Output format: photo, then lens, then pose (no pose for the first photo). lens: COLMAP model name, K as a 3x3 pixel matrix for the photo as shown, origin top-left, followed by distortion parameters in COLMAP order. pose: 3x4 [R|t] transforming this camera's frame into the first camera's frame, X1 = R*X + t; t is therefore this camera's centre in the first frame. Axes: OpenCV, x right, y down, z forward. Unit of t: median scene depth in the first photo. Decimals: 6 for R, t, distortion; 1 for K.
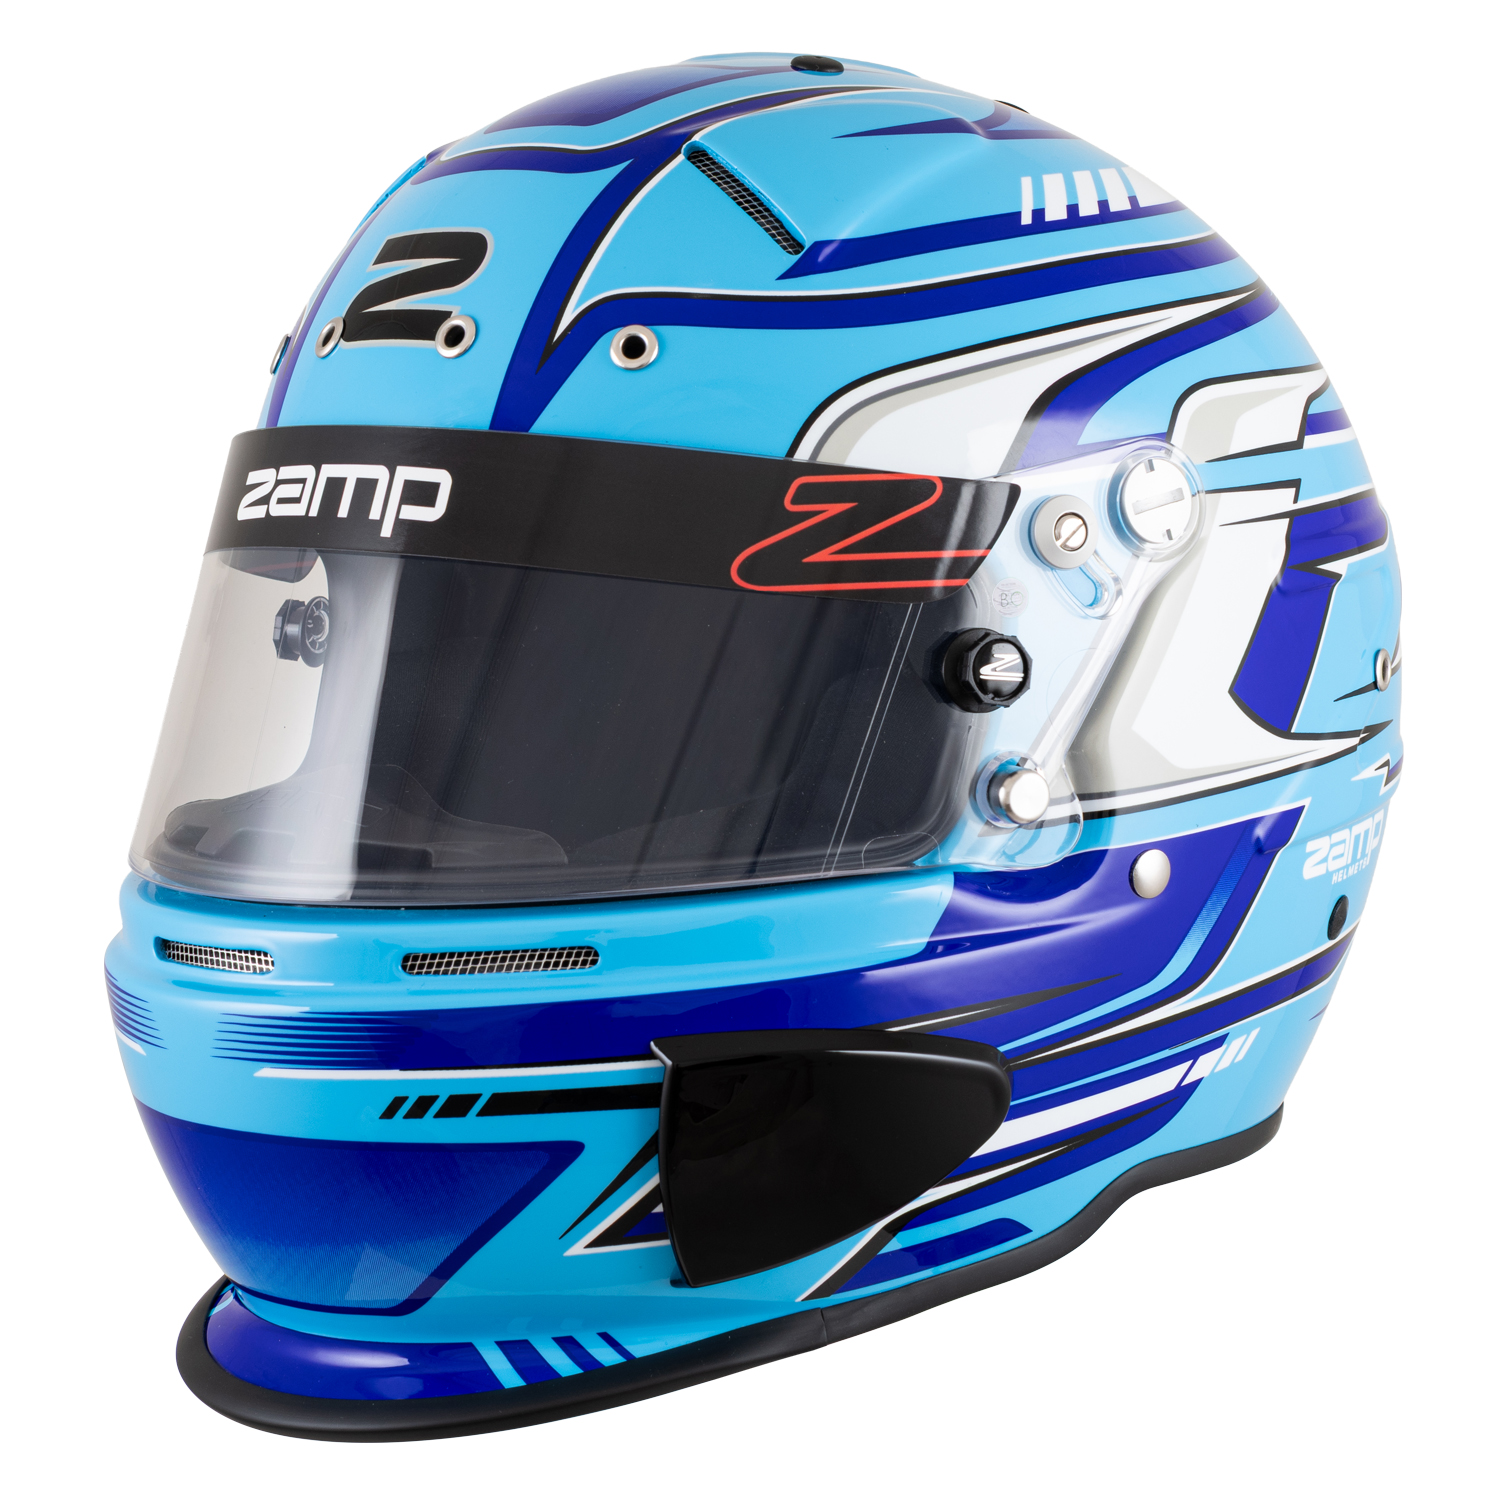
lens RADIAL K [[4036.8, 0, 795.5], [0, 4036.8, 792.9], [0, 0, 1]] dist [0.076125, 0.095028]
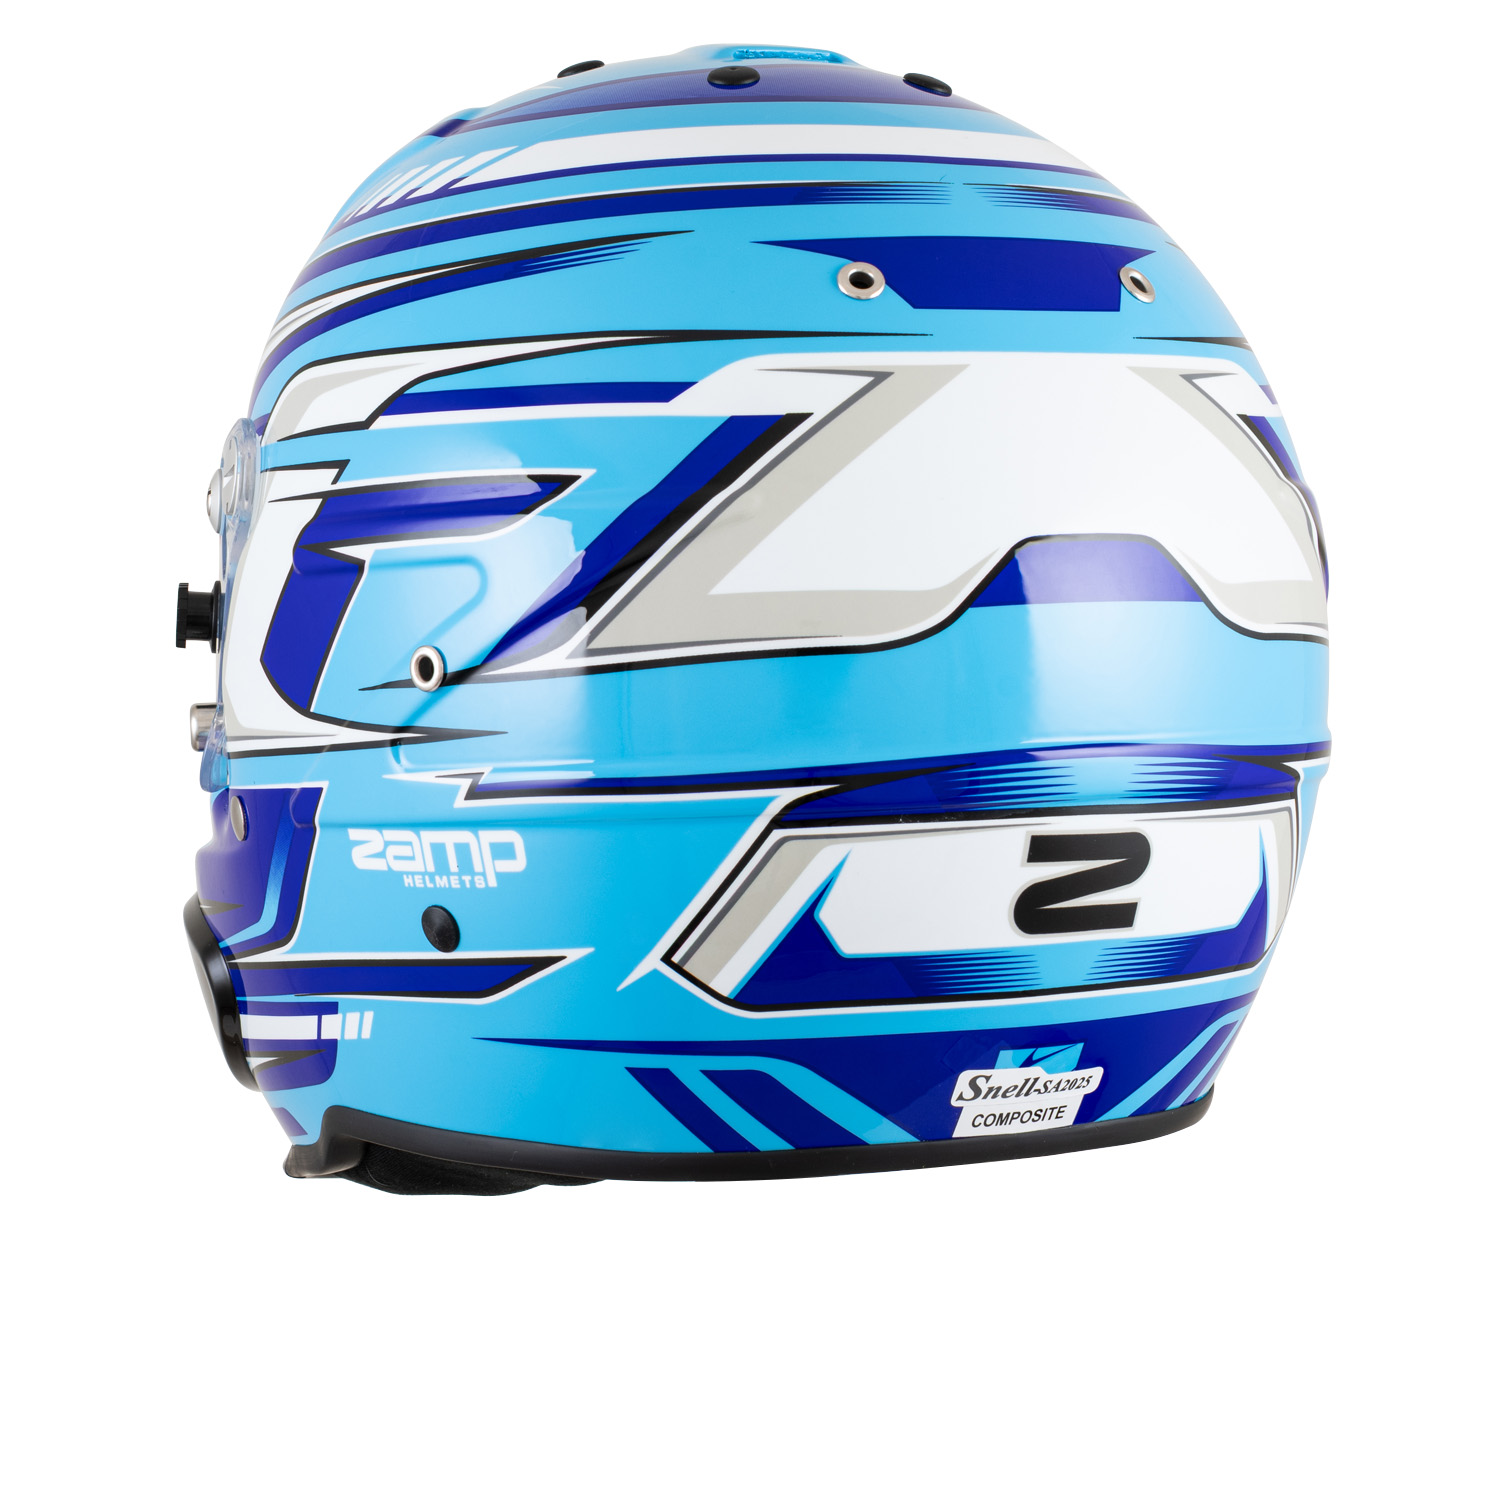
lens RADIAL K [[3958.0, 0, 790.0], [0, 3958.0, 750.1], [0, 0, 1]] dist [0.034699, 0.096569]
pose [[-0.271149, 0.084403, -0.958830, 1.092078], [-0.078238, 0.990919, 0.109353, -0.129182], [0.959352, 0.104668, -0.262083, 1.449747]]
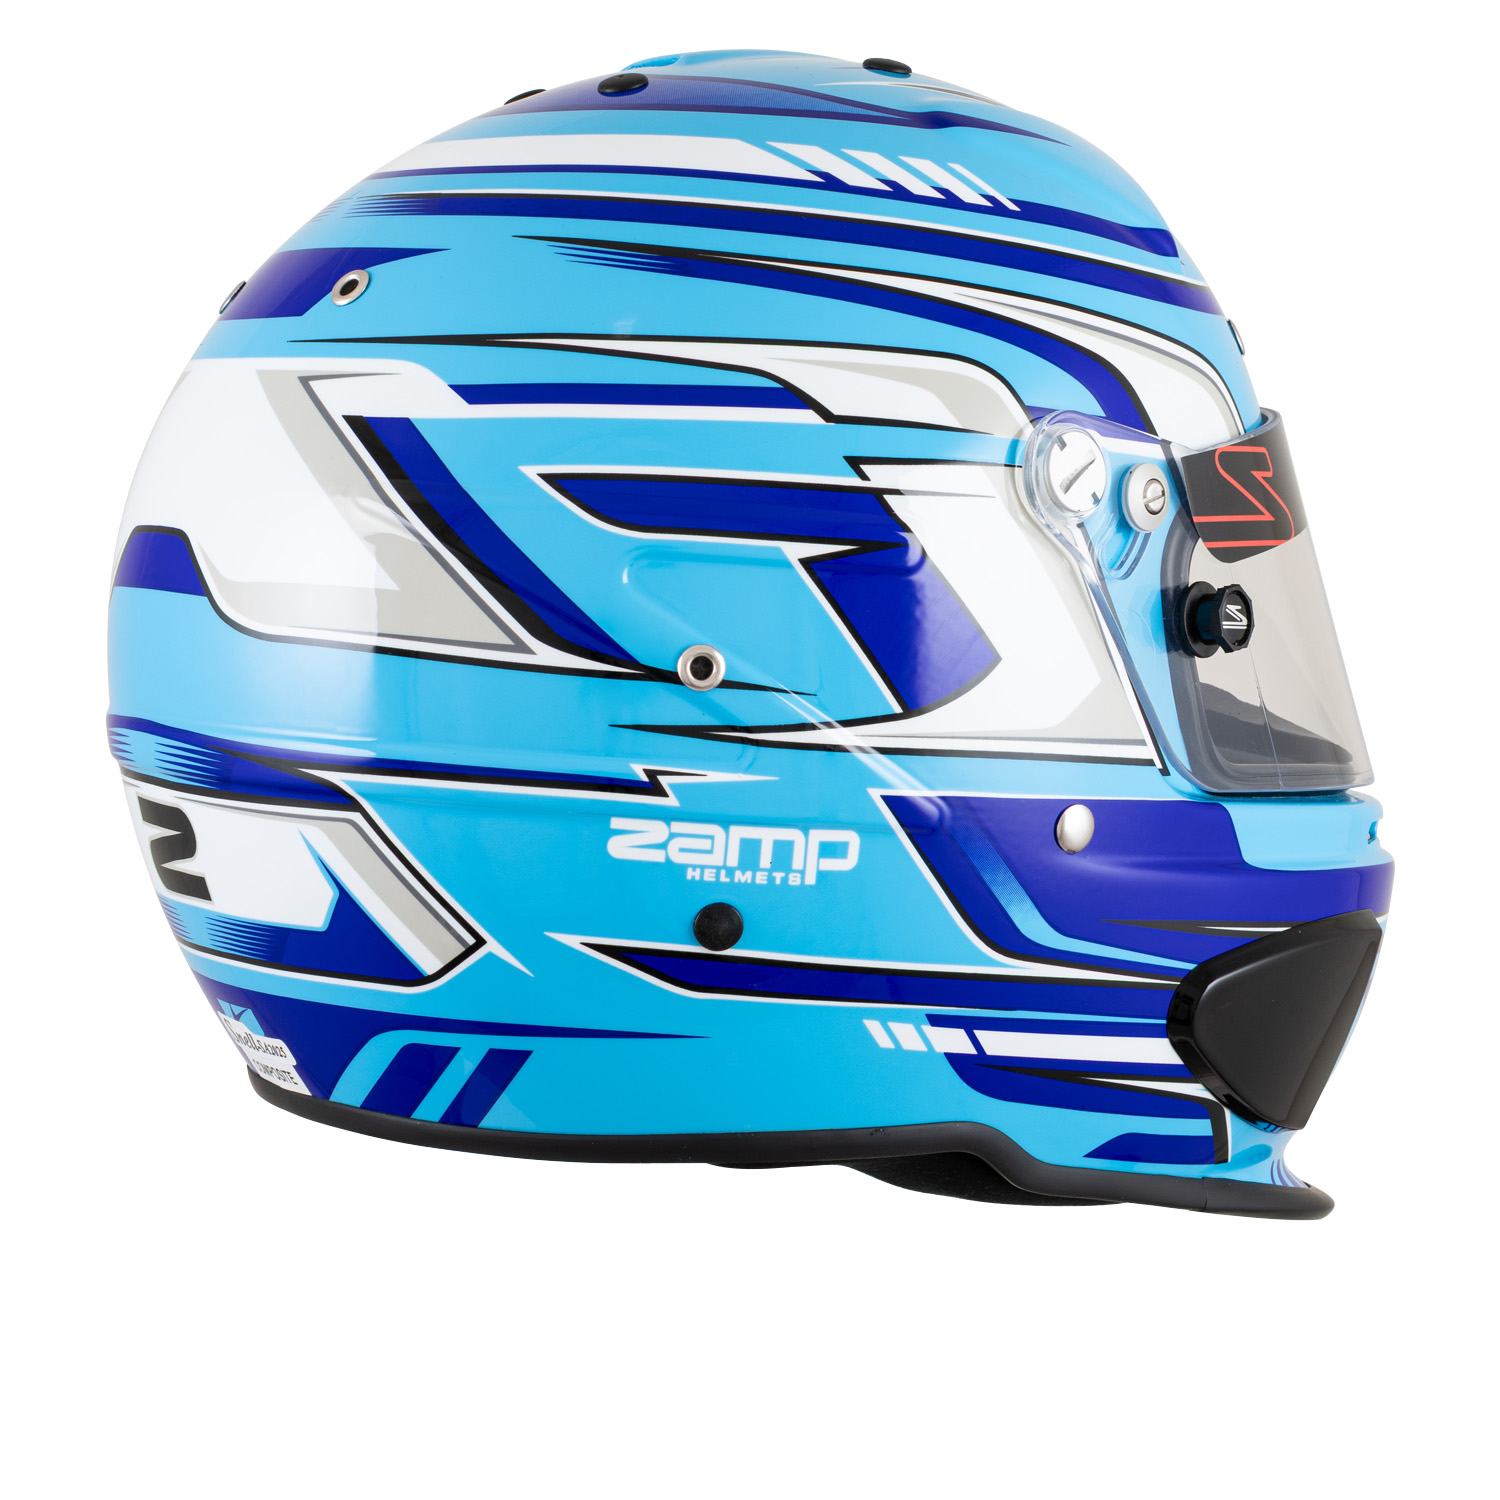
lens RADIAL K [[3958.0, 0, 790.0], [0, 3958.0, 750.1], [0, 0, 1]] dist [0.034699, 0.096569]
pose [[-0.965408, -0.016545, 0.260218, -0.315241], [0.027015, 0.986267, 0.162933, -0.190262], [-0.259340, 0.164327, -0.951703, 2.237007]]
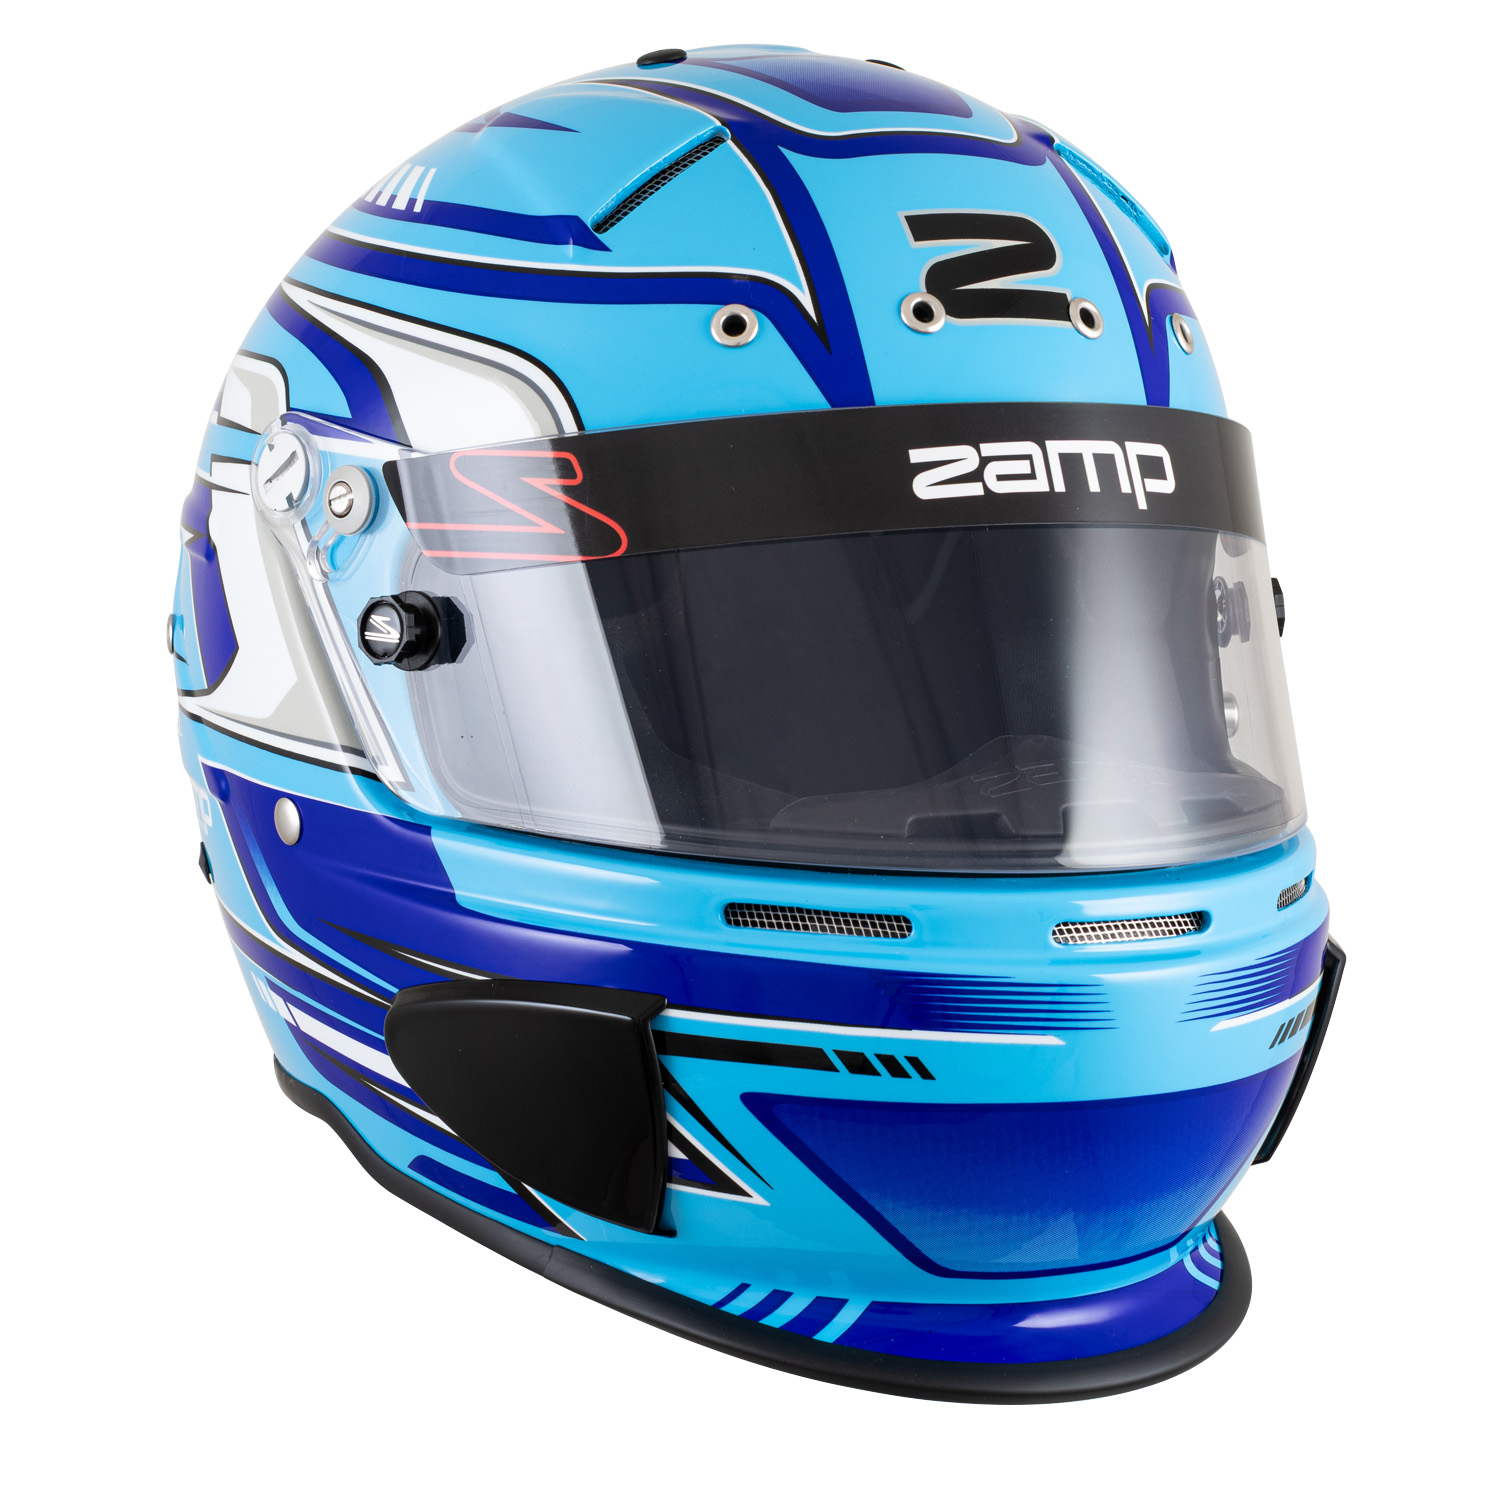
lens RADIAL K [[3958.0, 0, 790.0], [0, 3958.0, 750.1], [0, 0, 1]] dist [0.034699, 0.096569]
pose [[0.243601, -0.078430, 0.966699, -1.113050], [0.082109, 0.994814, 0.060020, -0.069933], [-0.966394, 0.064754, 0.248778, 0.832157]]
